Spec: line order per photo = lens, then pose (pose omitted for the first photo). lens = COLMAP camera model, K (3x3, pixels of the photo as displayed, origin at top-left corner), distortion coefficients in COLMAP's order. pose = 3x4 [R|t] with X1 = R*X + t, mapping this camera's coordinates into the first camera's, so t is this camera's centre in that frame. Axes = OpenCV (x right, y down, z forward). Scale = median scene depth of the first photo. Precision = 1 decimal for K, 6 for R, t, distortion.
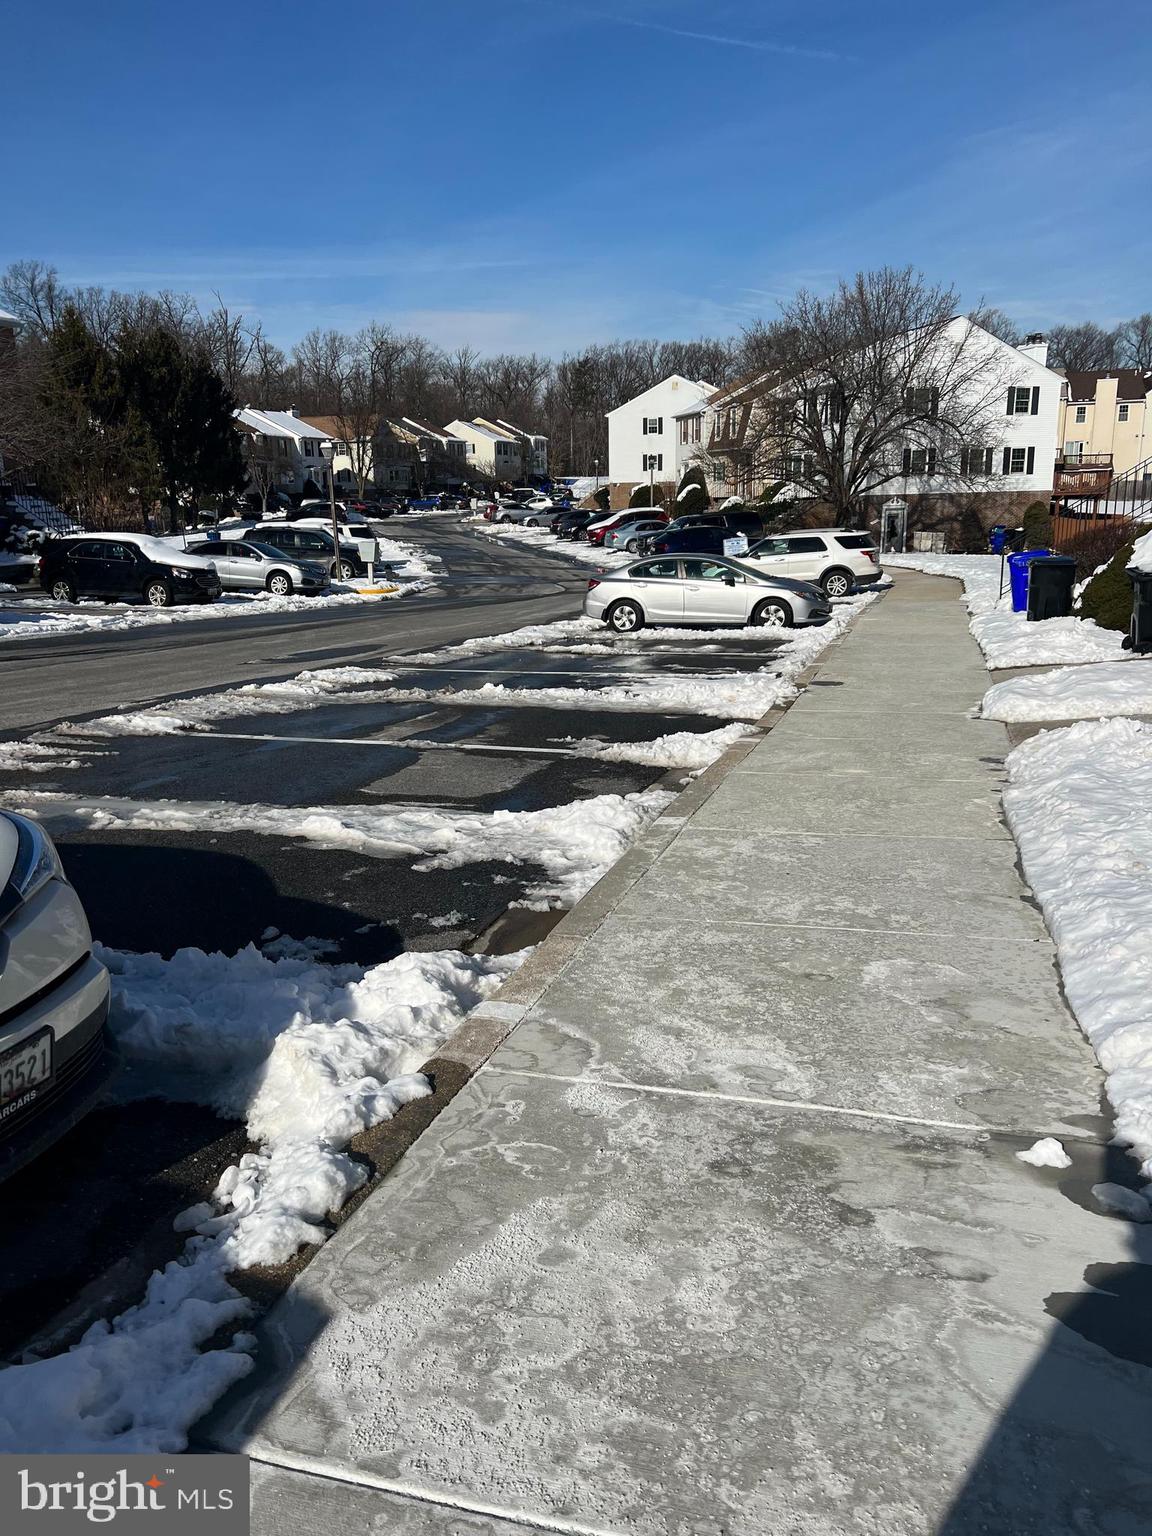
lens RADIAL K [[1140.3, 0, 576.0], [0, 1140.3, 768.0], [0, 0, 1]] dist [0.135311, -0.194352]
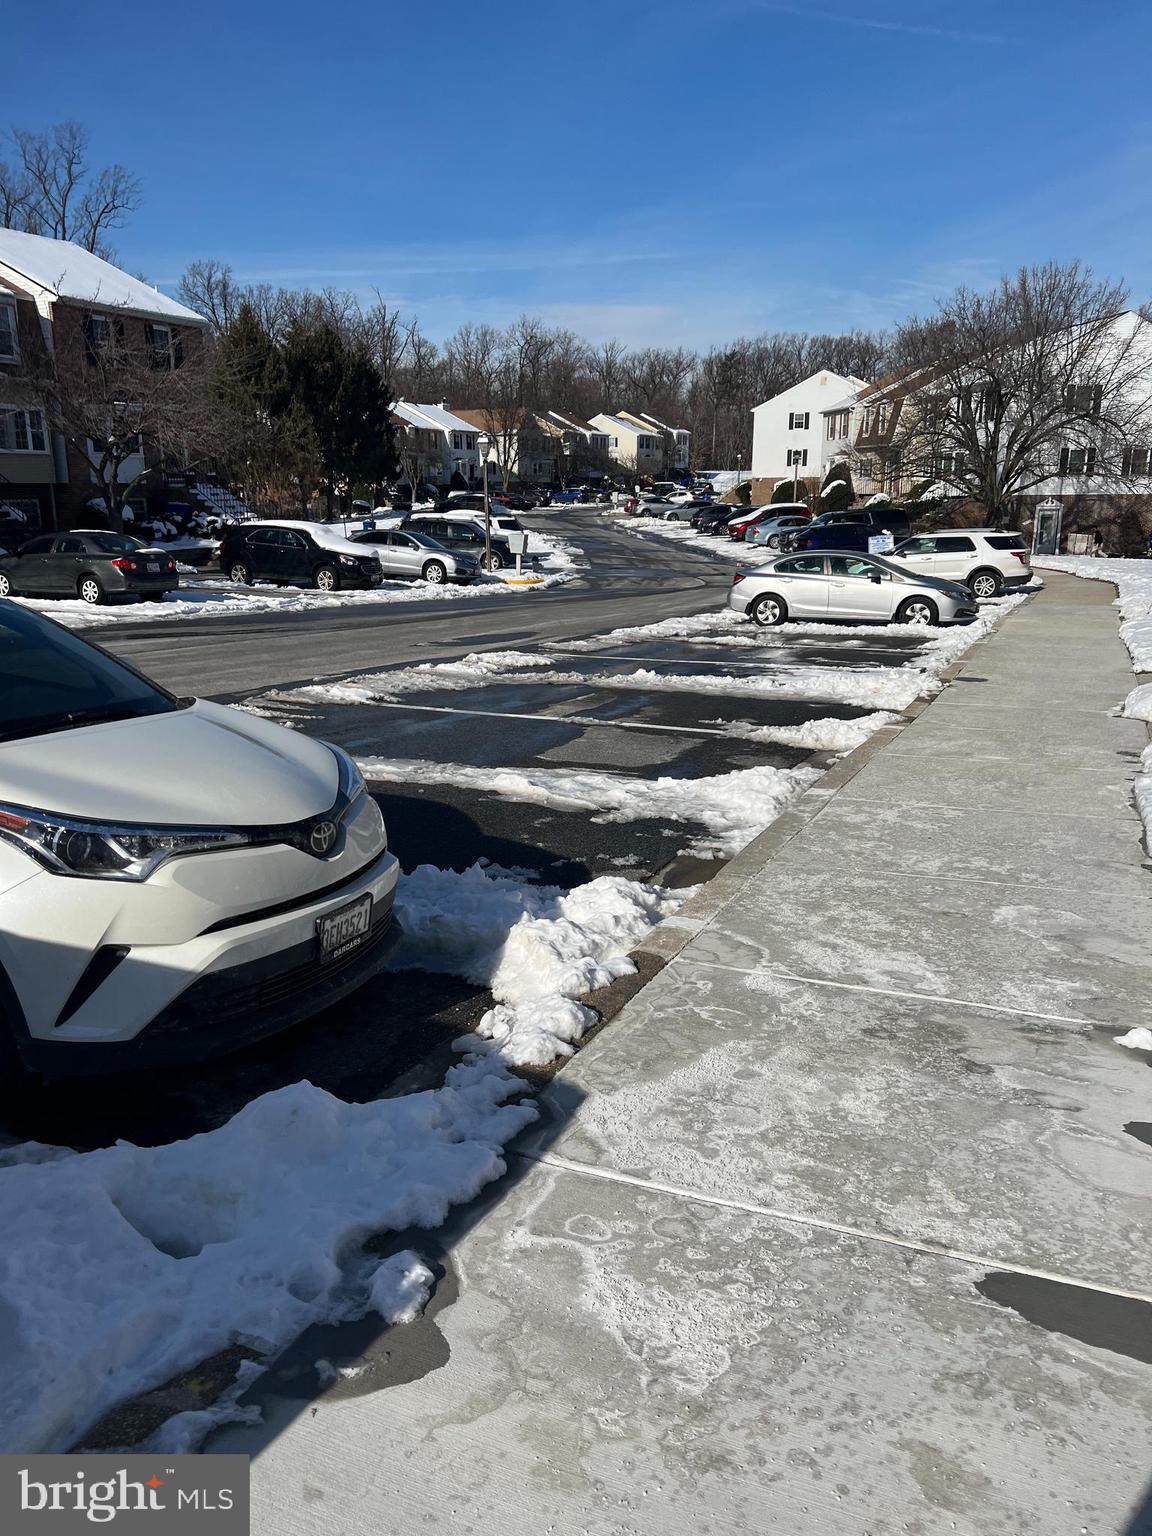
lens RADIAL K [[1140.3, 0, 576.0], [0, 1140.3, 768.0], [0, 0, 1]] dist [0.135311, -0.194352]
pose [[0.993101, 0.044685, -0.108413, -0.009660], [-0.044079, 0.998996, 0.007986, 0.007066], [0.108661, -0.003152, 0.994074, -0.040308]]
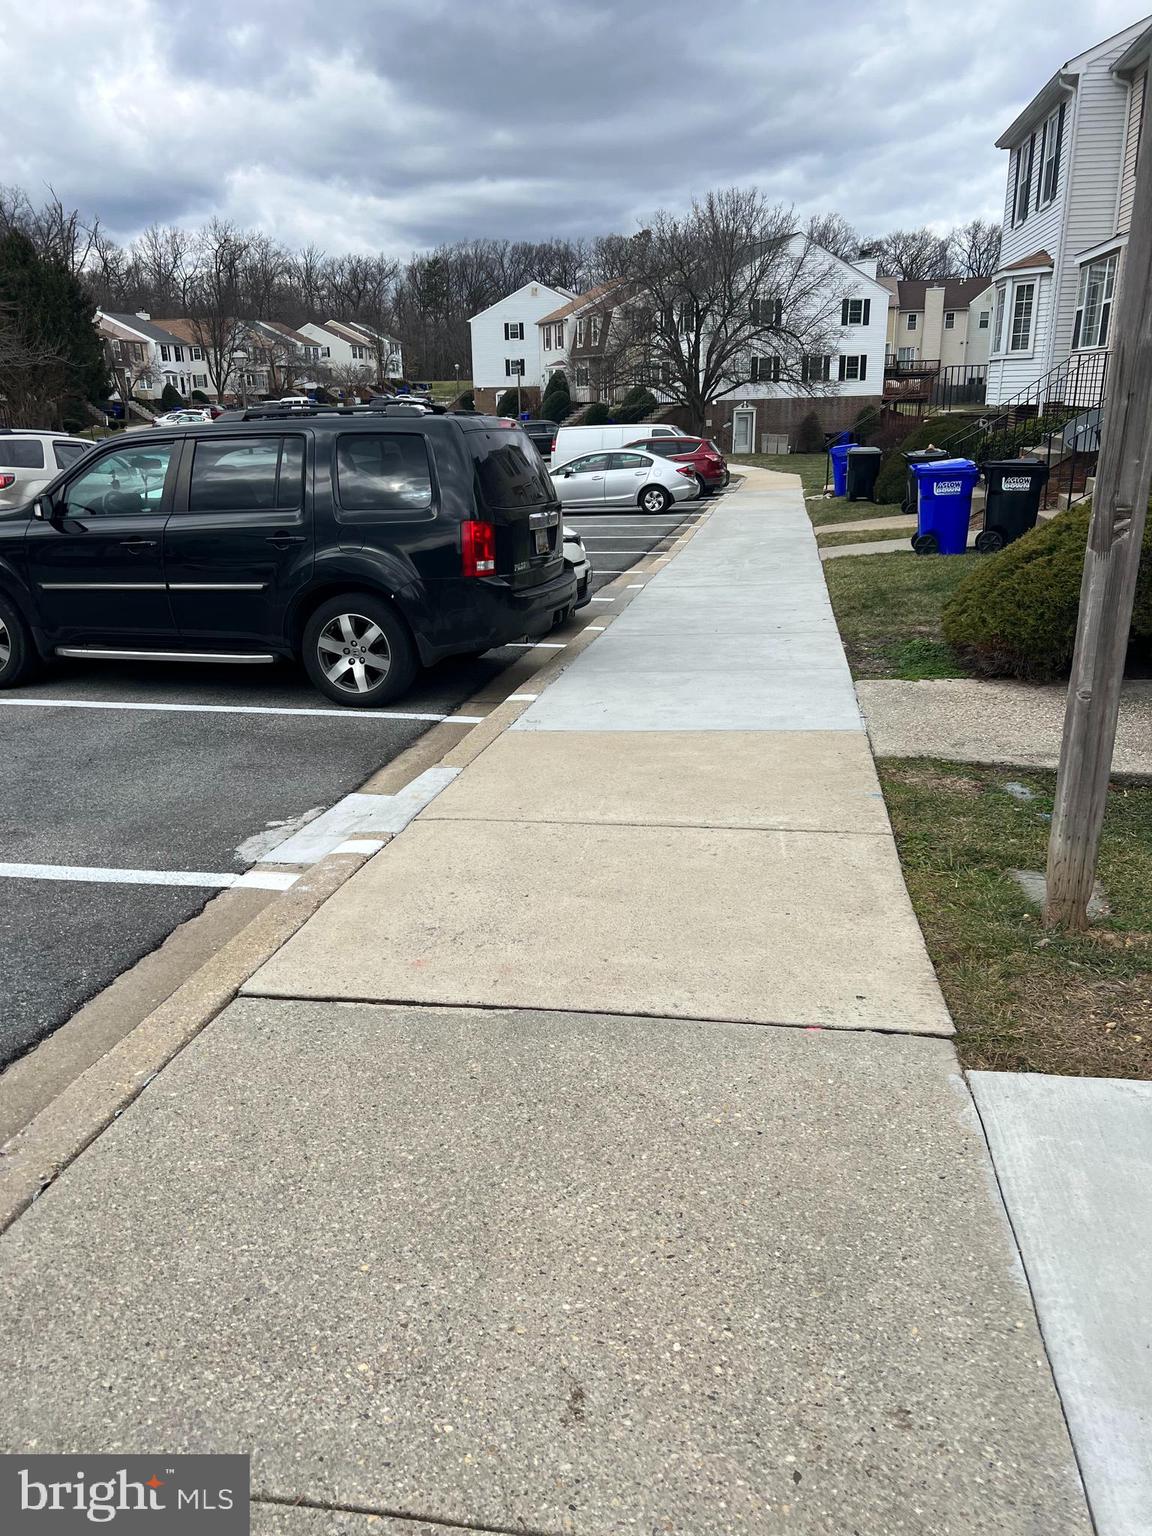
lens RADIAL K [[1165.5, 0, 543.8], [0, 1165.5, 767.2], [0, 0, 1]] dist [0.058758, 0.001333]
pose [[0.994860, -0.035041, 0.095006, -0.073586], [0.028258, 0.997017, 0.071823, 0.059596], [-0.097239, -0.068769, 0.992882, -0.256653]]
